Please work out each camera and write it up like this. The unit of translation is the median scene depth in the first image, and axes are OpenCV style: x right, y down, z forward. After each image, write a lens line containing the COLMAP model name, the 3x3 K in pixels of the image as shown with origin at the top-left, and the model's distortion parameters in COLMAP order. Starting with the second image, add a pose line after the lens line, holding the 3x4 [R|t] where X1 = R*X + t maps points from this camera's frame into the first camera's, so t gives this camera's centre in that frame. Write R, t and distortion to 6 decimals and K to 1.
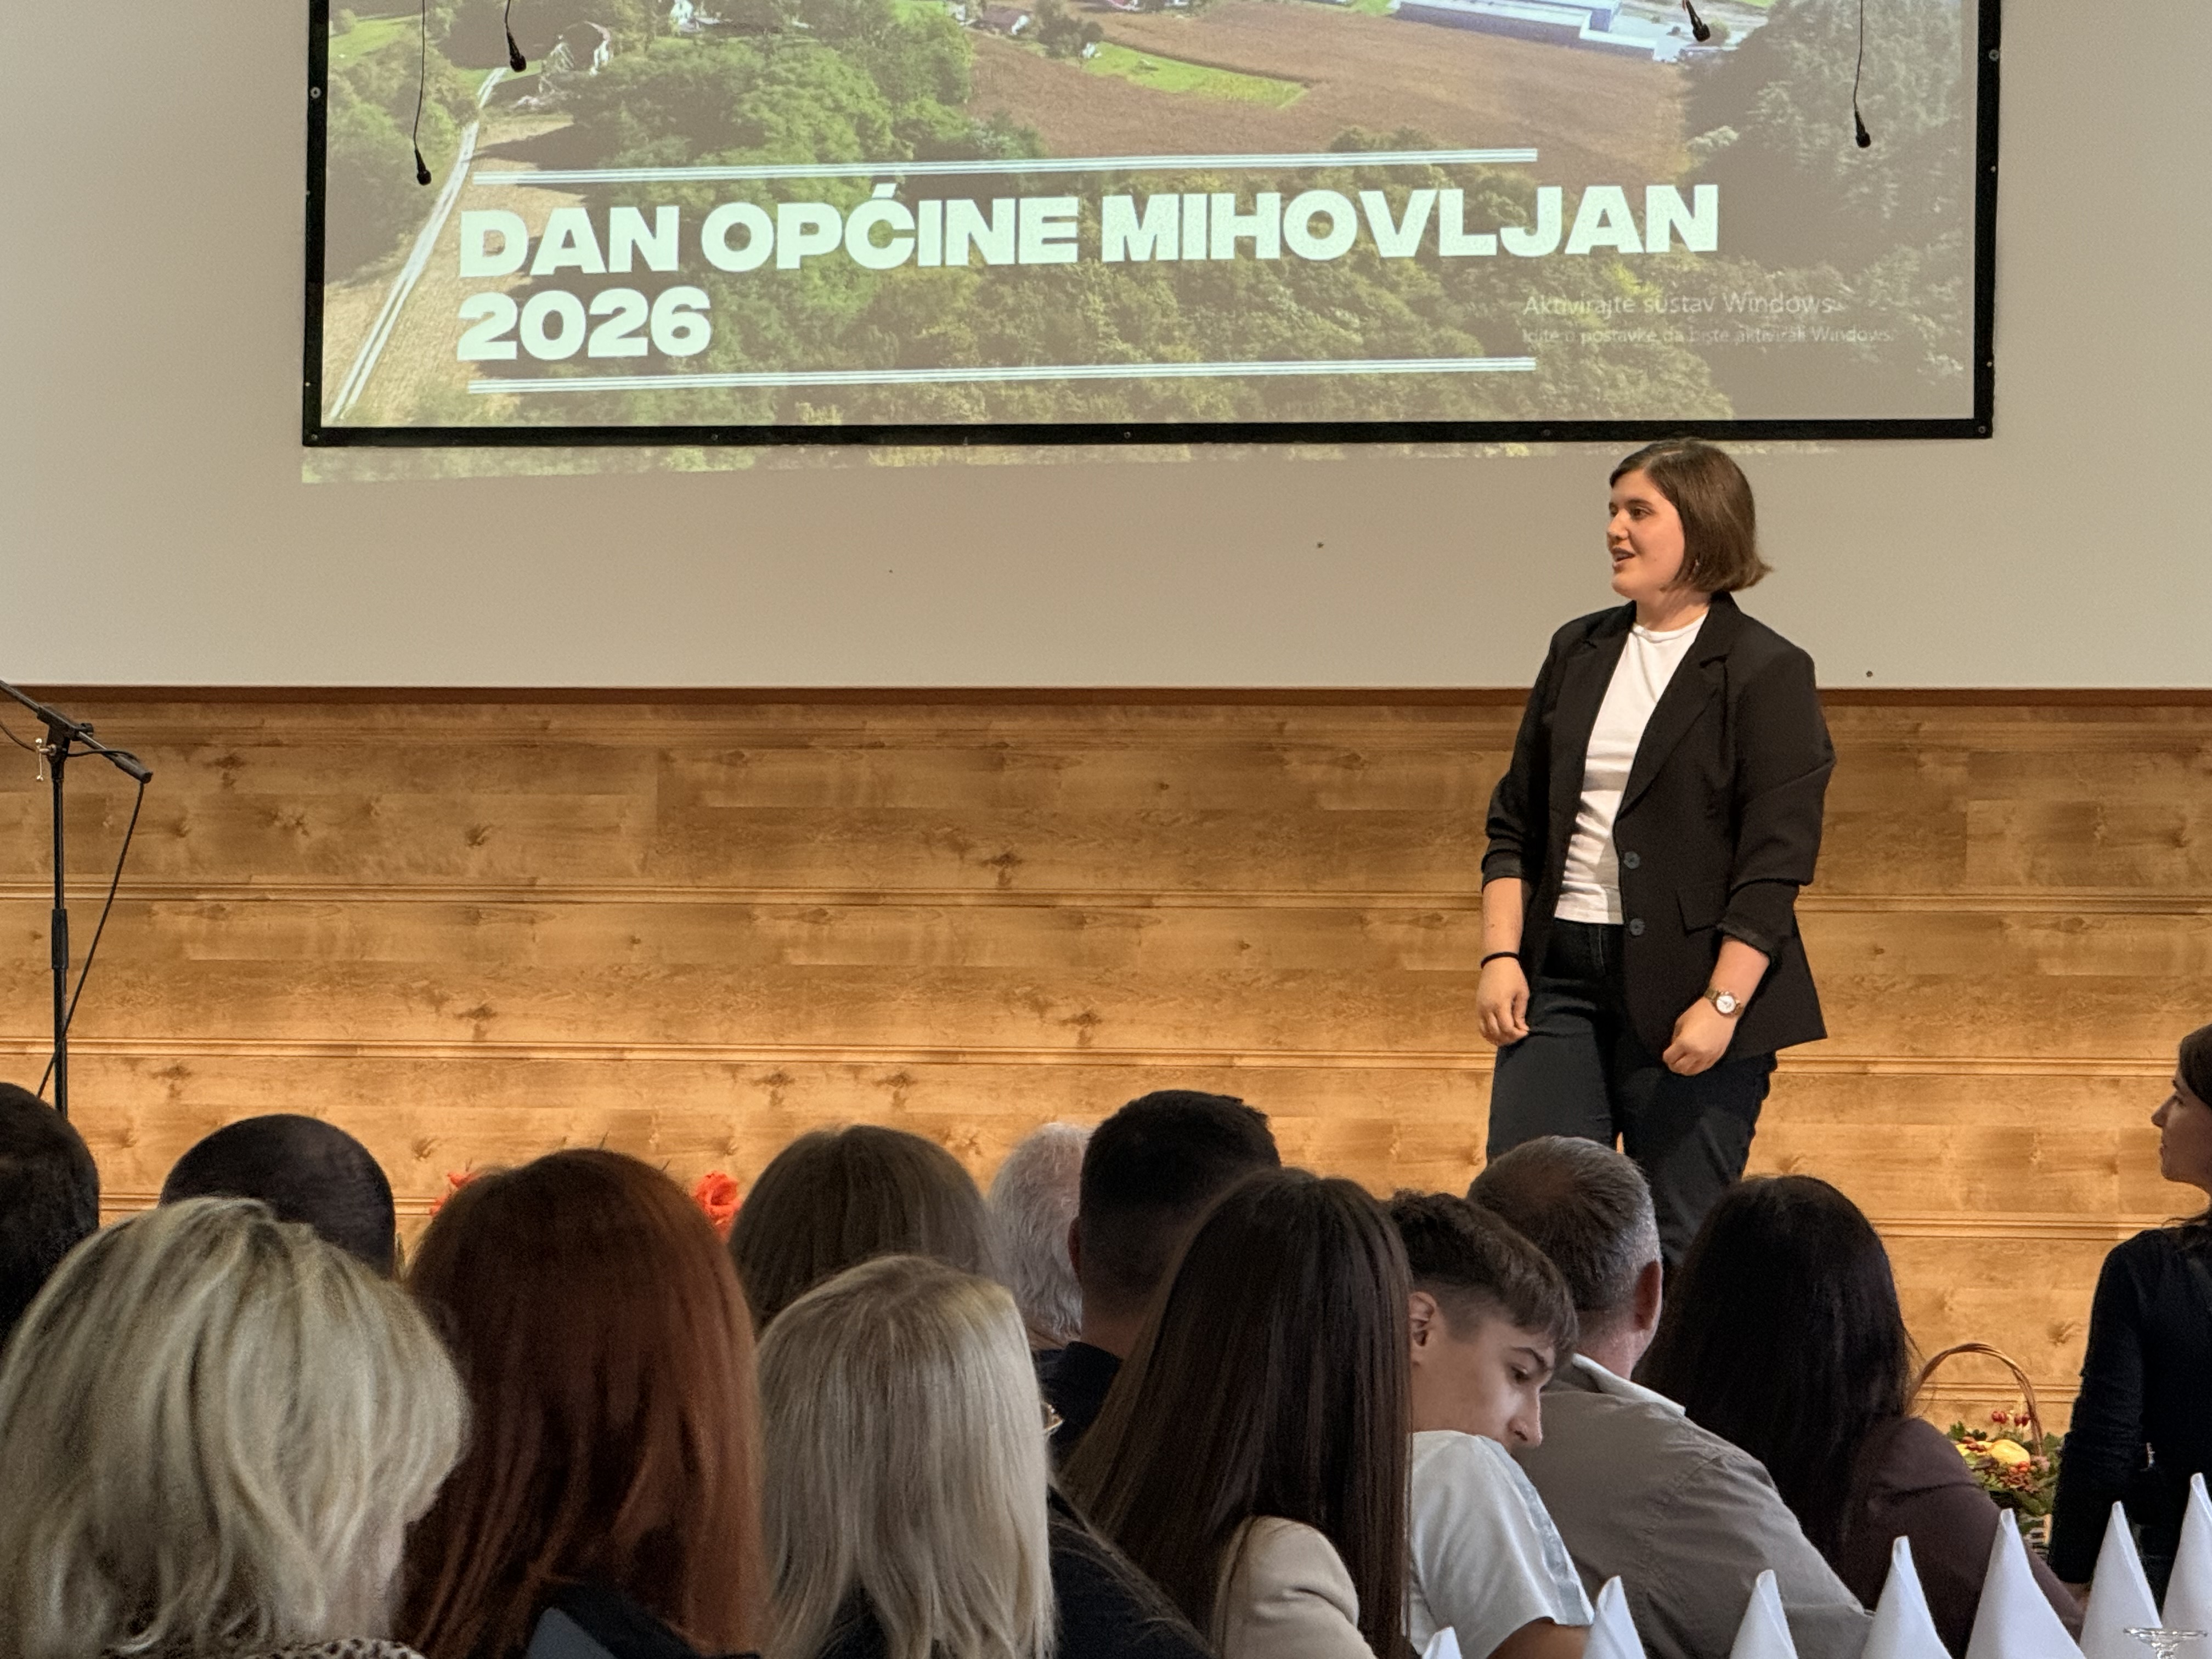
lens RADIAL K [[9290.2, 0, 980.3], [0, 9290.2, 756.5], [0, 0, 1]] dist [0.104543, 0.000000]
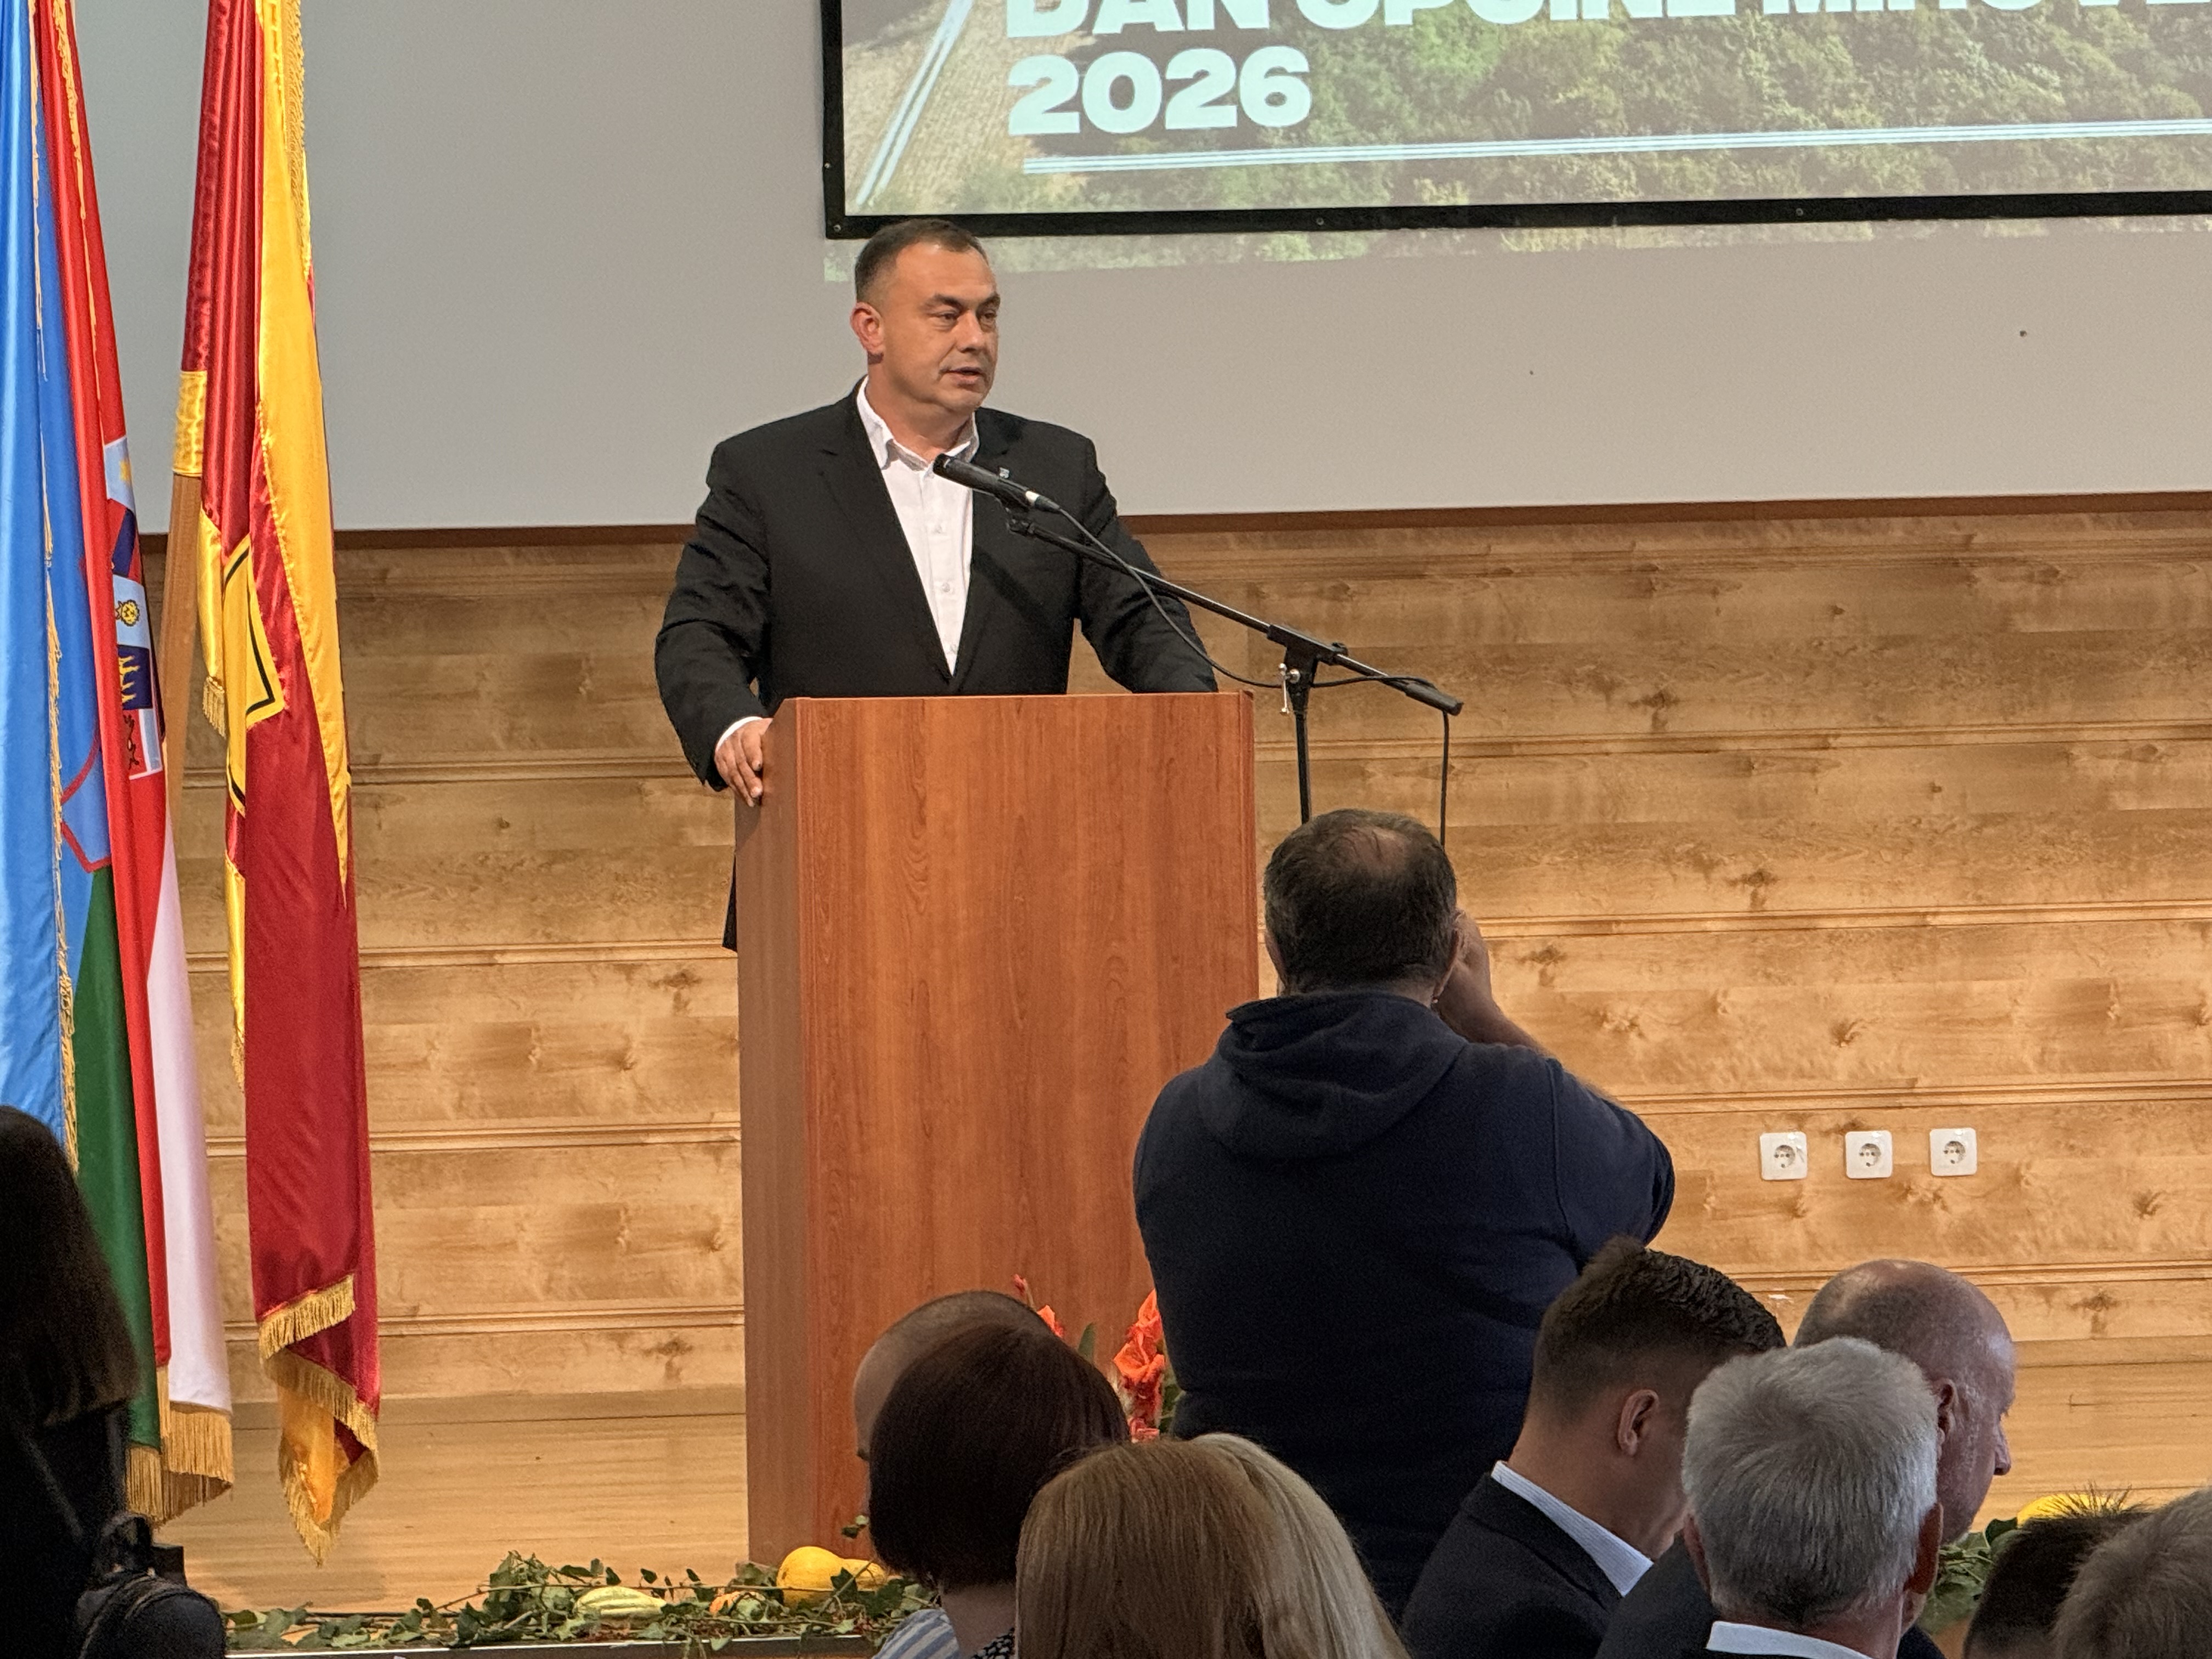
lens RADIAL K [[10430.2, 0, 1086.4], [0, 10430.2, 829.6], [0, 0, 1]] dist [0.211670, 0.000000]
pose [[0.928329, -0.032898, 0.370302, -0.412928], [0.025883, 0.999379, 0.023899, -0.001519], [-0.370858, -0.012601, 0.928604, 0.105708]]
